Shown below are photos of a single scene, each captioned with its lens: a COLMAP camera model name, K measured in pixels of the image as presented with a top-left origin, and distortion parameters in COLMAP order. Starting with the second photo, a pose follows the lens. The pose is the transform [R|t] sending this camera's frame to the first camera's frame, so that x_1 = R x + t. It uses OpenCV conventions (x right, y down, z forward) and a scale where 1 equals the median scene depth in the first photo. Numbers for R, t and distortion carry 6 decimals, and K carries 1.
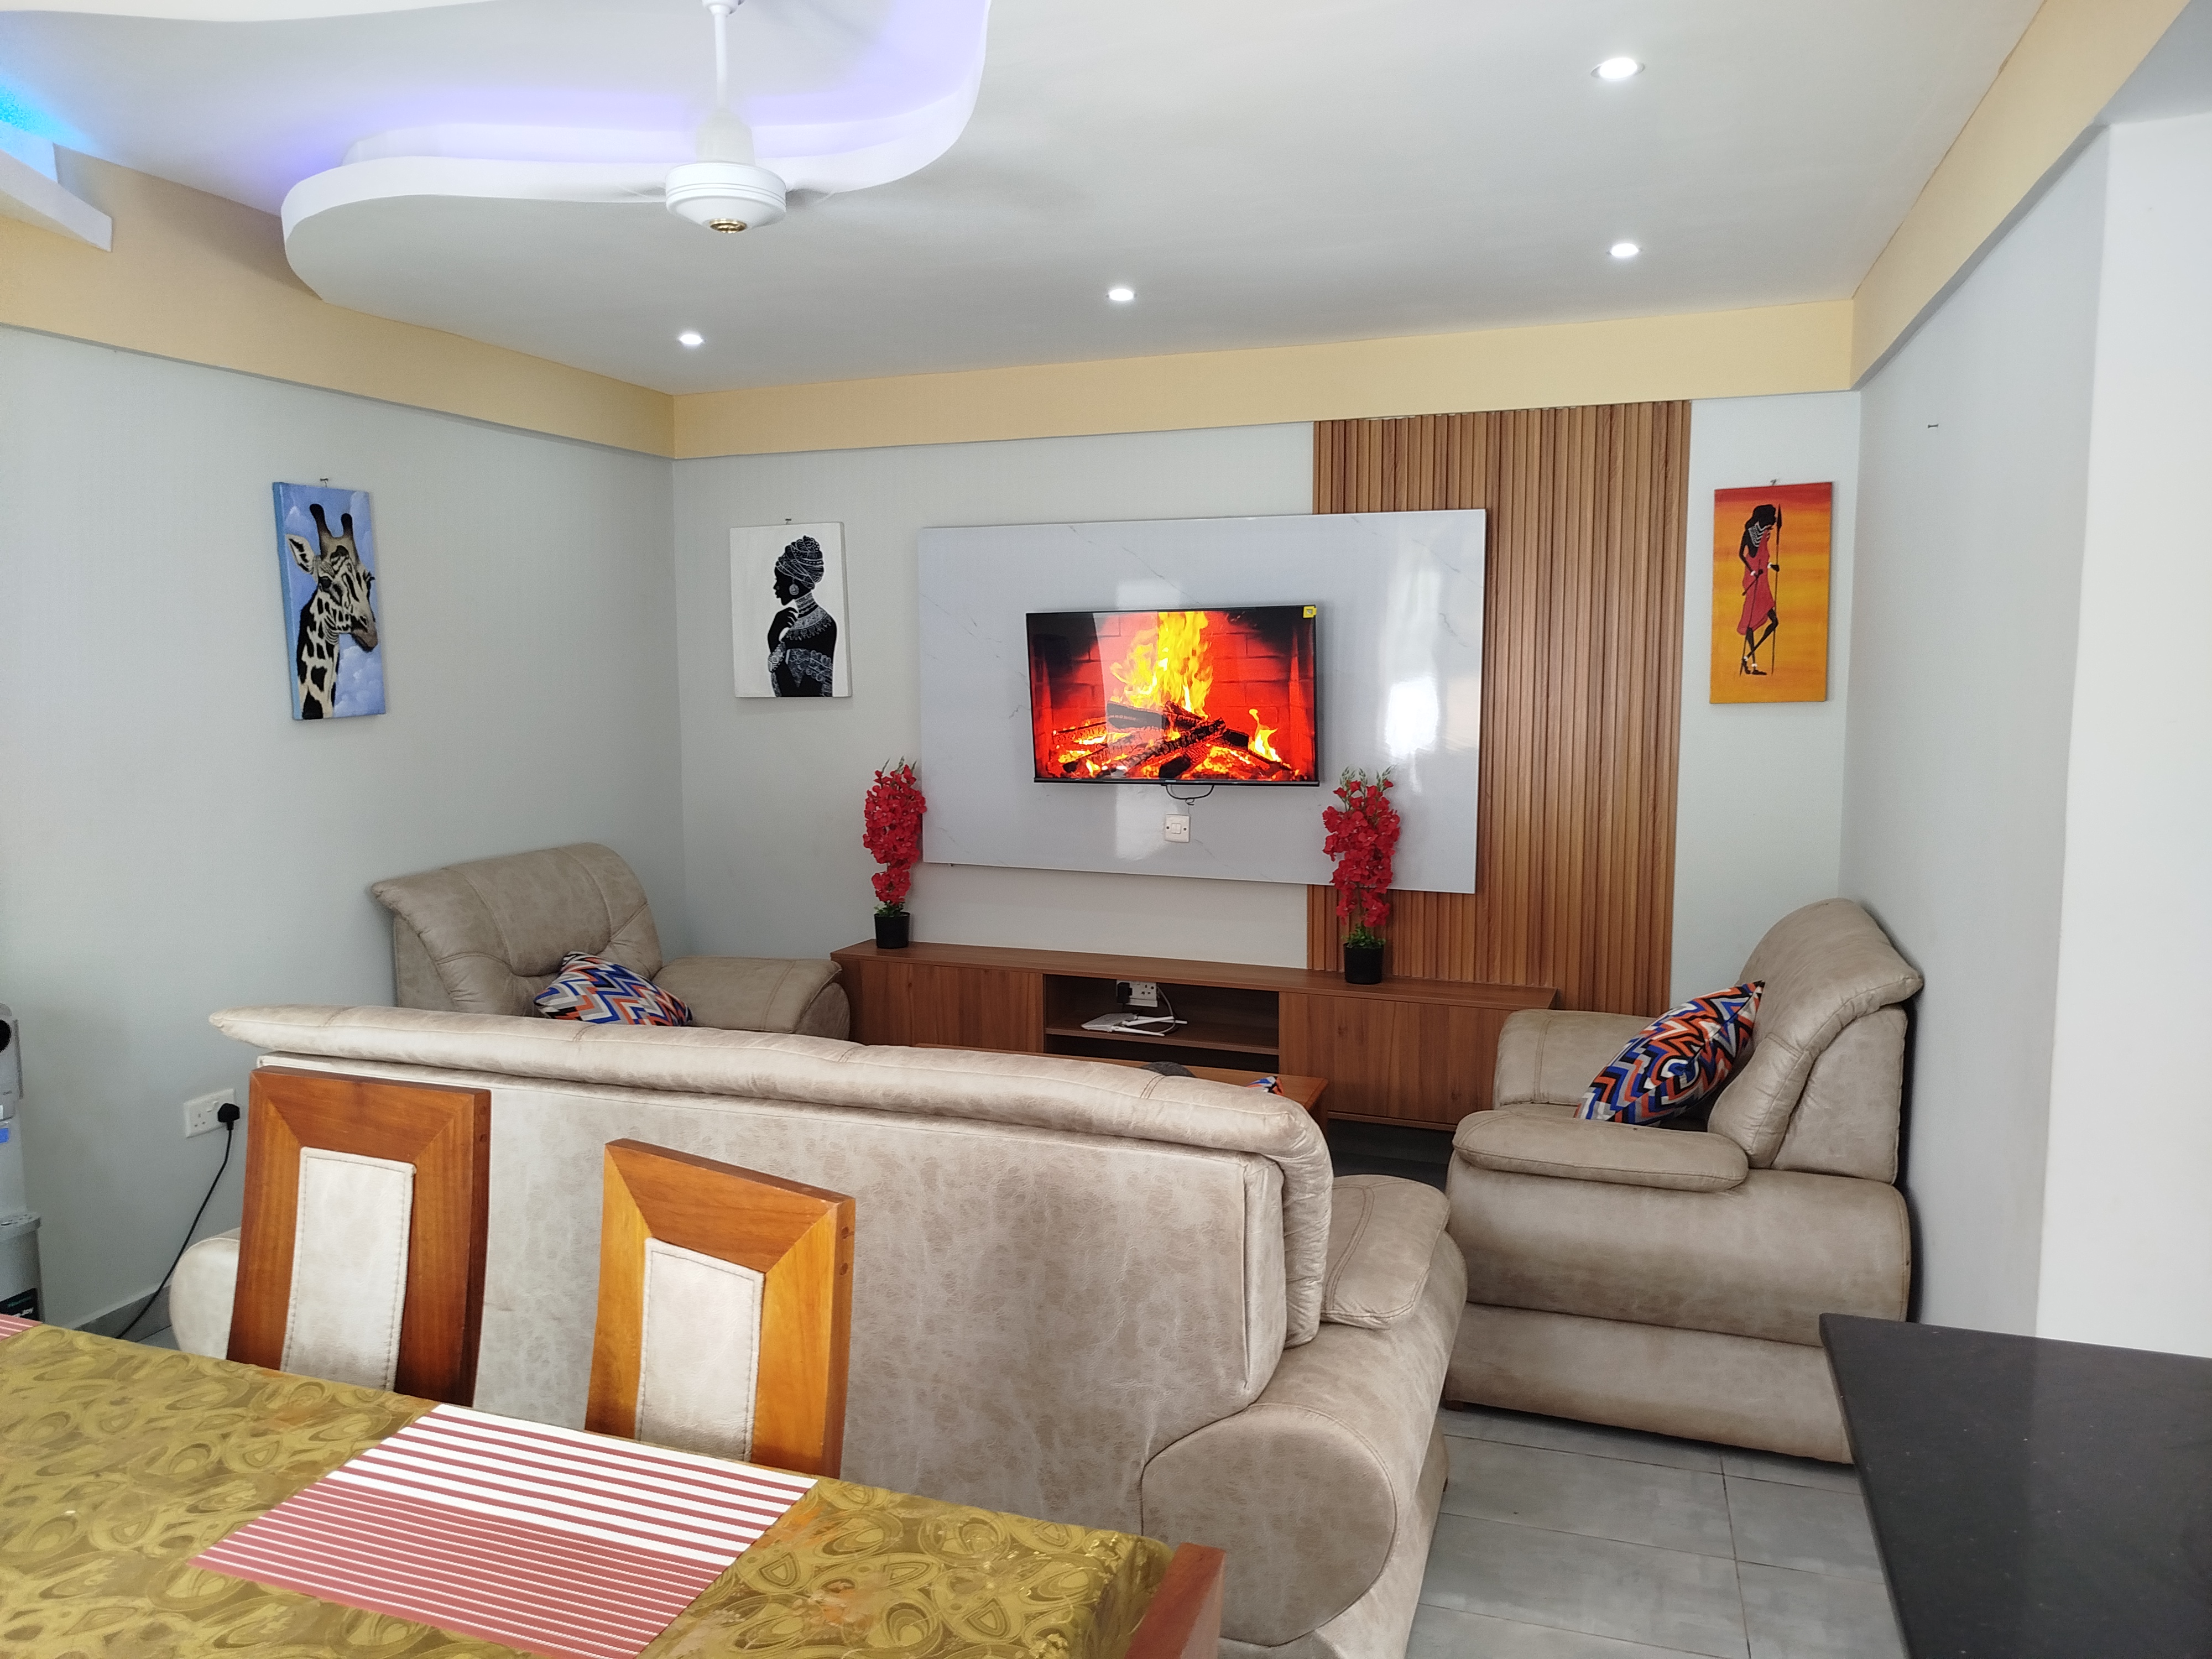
lens RADIAL K [[1506.4, 0, 1107.6], [0, 1506.4, 829.5], [0, 0, 1]] dist [0.039168, -0.097207]
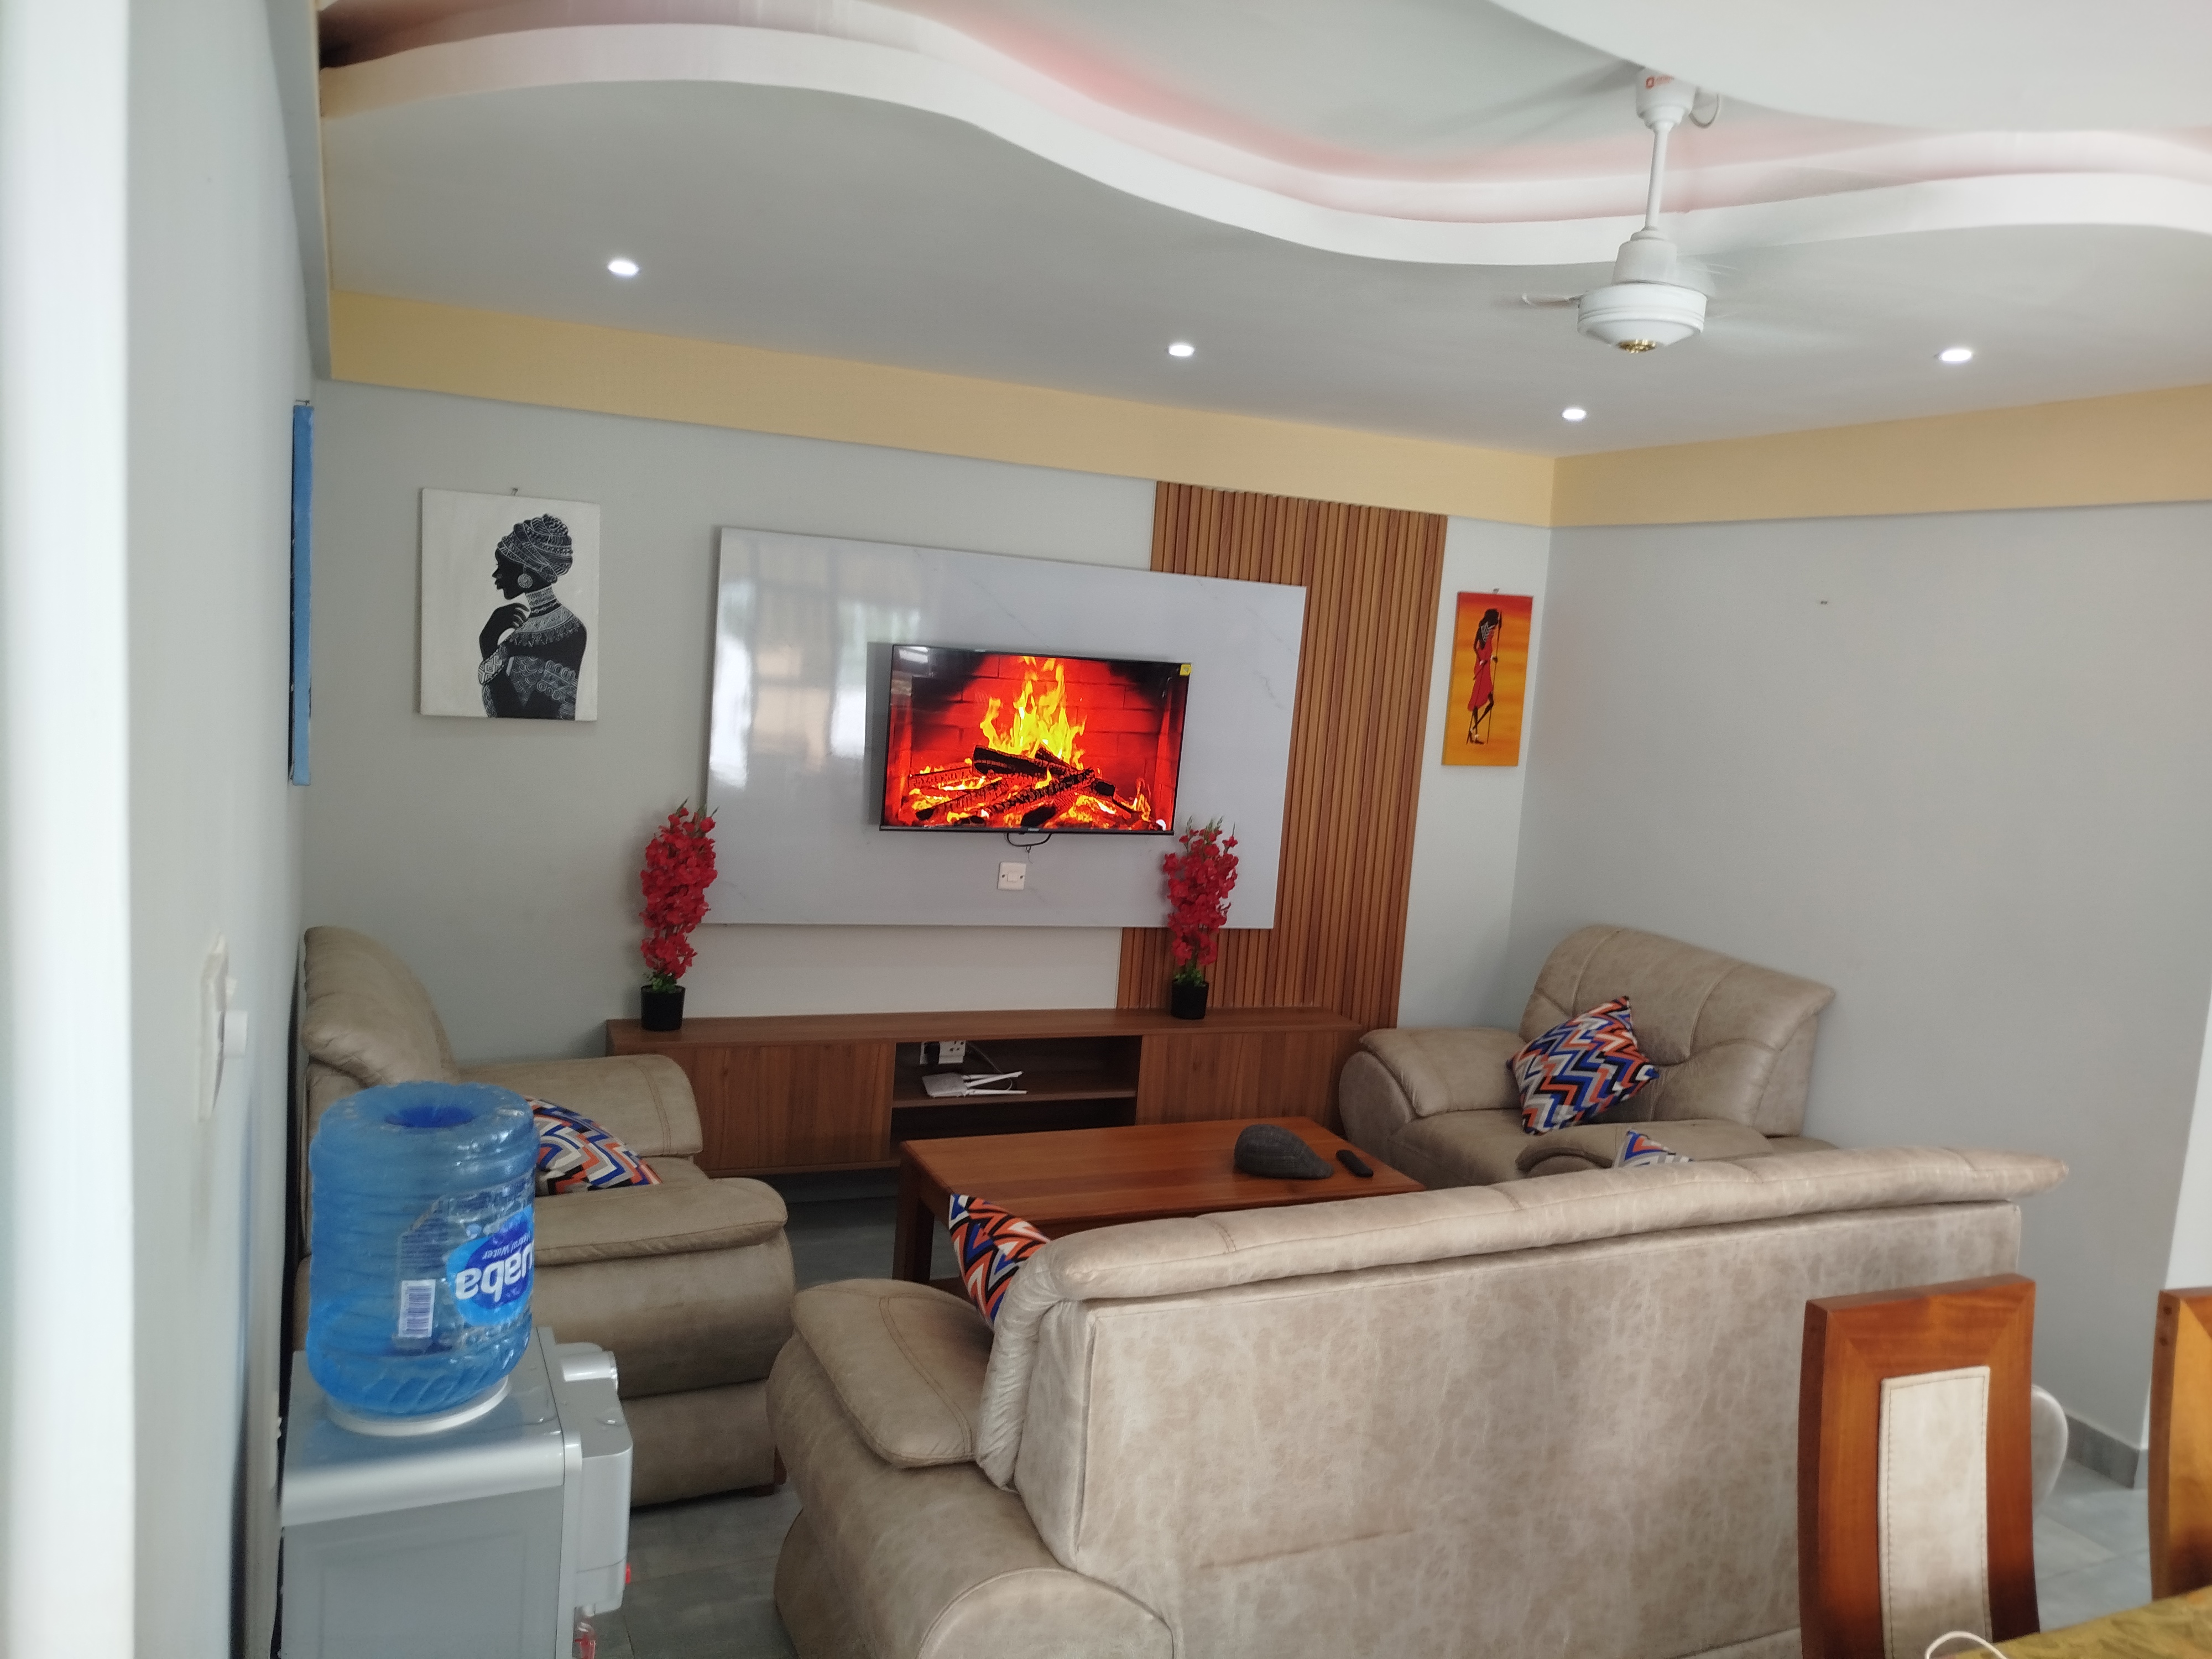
lens RADIAL K [[1506.4, 0, 1107.6], [0, 1506.4, 829.5], [0, 0, 1]] dist [0.039168, -0.097207]
pose [[0.744741, -0.016181, 0.667157, -0.577749], [0.002221, 0.999761, 0.021769, -0.054239], [-0.667349, -0.014731, 0.744599, 0.251306]]
